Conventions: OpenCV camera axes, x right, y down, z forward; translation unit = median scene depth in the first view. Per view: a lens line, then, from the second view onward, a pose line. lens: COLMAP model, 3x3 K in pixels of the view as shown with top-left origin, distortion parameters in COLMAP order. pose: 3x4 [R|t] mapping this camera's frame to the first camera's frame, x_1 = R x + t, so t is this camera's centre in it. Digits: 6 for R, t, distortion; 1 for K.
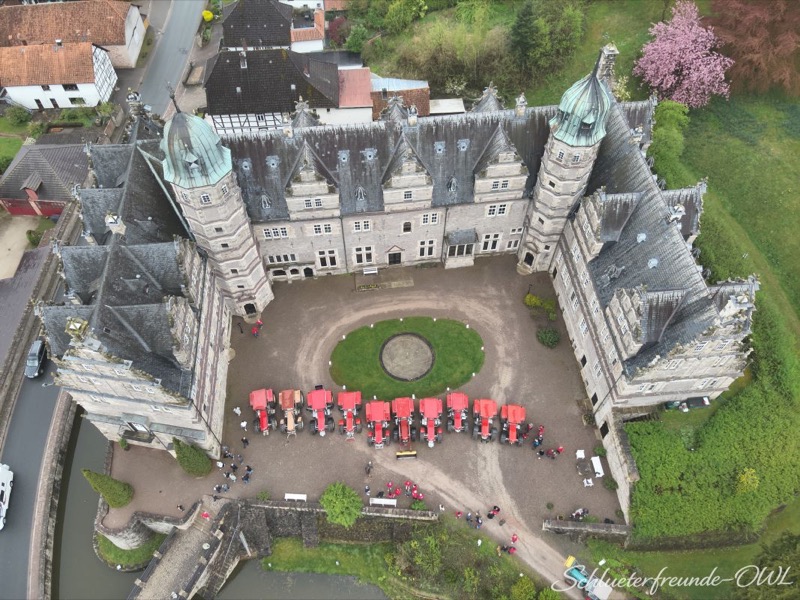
lens RADIAL K [[583.0, 0, 389.5], [0, 583.0, 303.5], [0, 0, 1]] dist [0.086809, -0.166369]
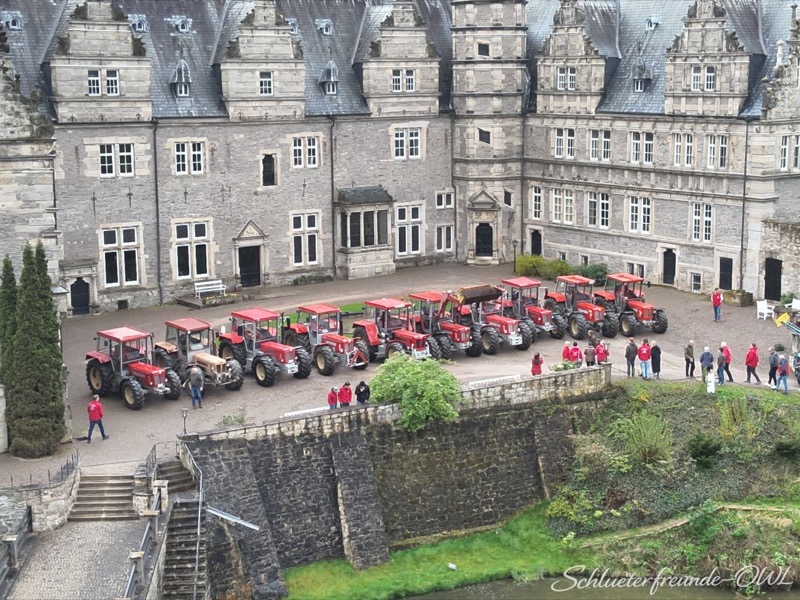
lens RADIAL K [[1457.7, 0, 439.4], [0, 1457.7, 309.1], [0, 0, 1]] dist [0.251258, 0.000000]
pose [[0.858593, -0.080709, 0.506265, -0.534165], [0.421609, 0.672981, -0.607735, 0.848047], [-0.291657, 0.735243, 0.611845, 0.259893]]
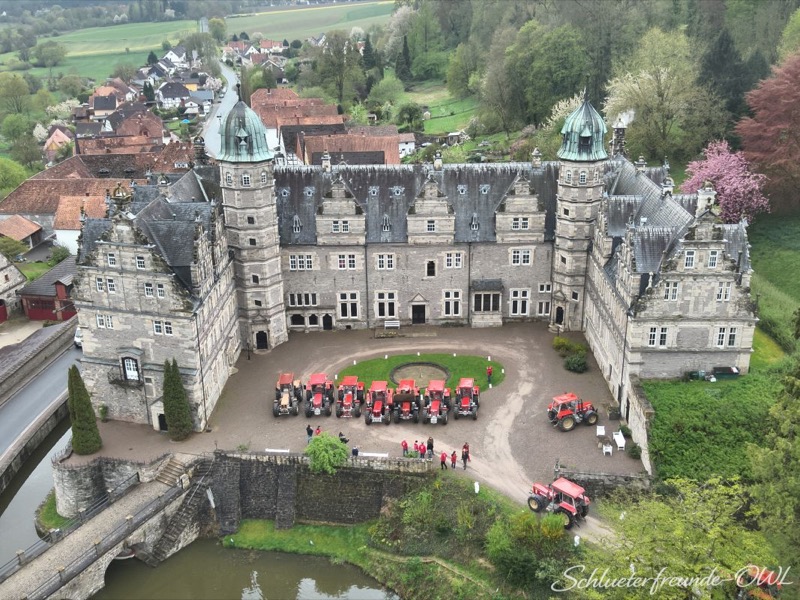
lens RADIAL K [[833.2, 0, 405.7], [0, 833.2, 307.7], [0, 0, 1]] dist [0.109329, 0.000000]
pose [[0.994319, 0.036955, -0.099816, 0.138940], [-0.086843, 0.823889, -0.560058, 0.762698], [0.061540, 0.565545, 0.822418, -0.146556]]
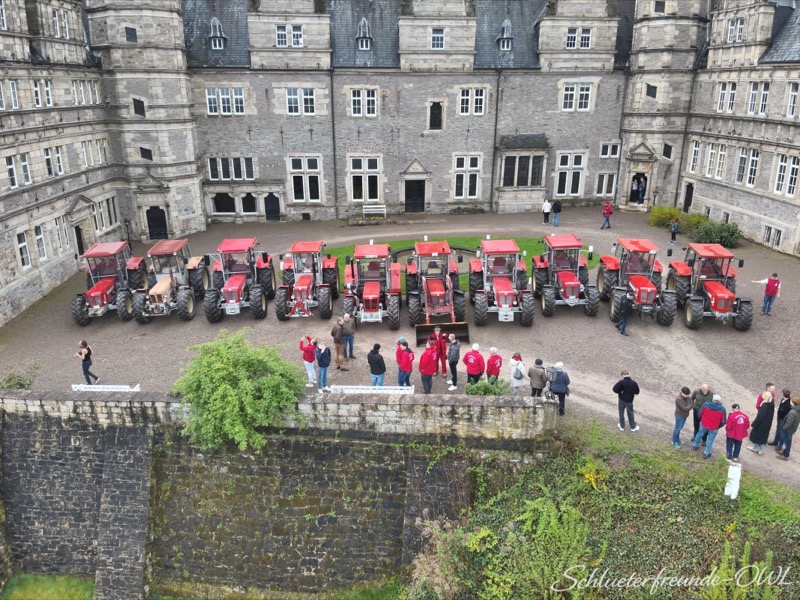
lens RADIAL K [[583.0, 0, 391.9], [0, 583.0, 306.3], [0, 0, 1]] dist [0.086809, -0.166369]
pose [[0.999298, 0.019292, -0.032101, 0.007631], [-0.034582, 0.804366, -0.593127, 0.431545], [0.014379, 0.593821, 0.804469, 0.640414]]
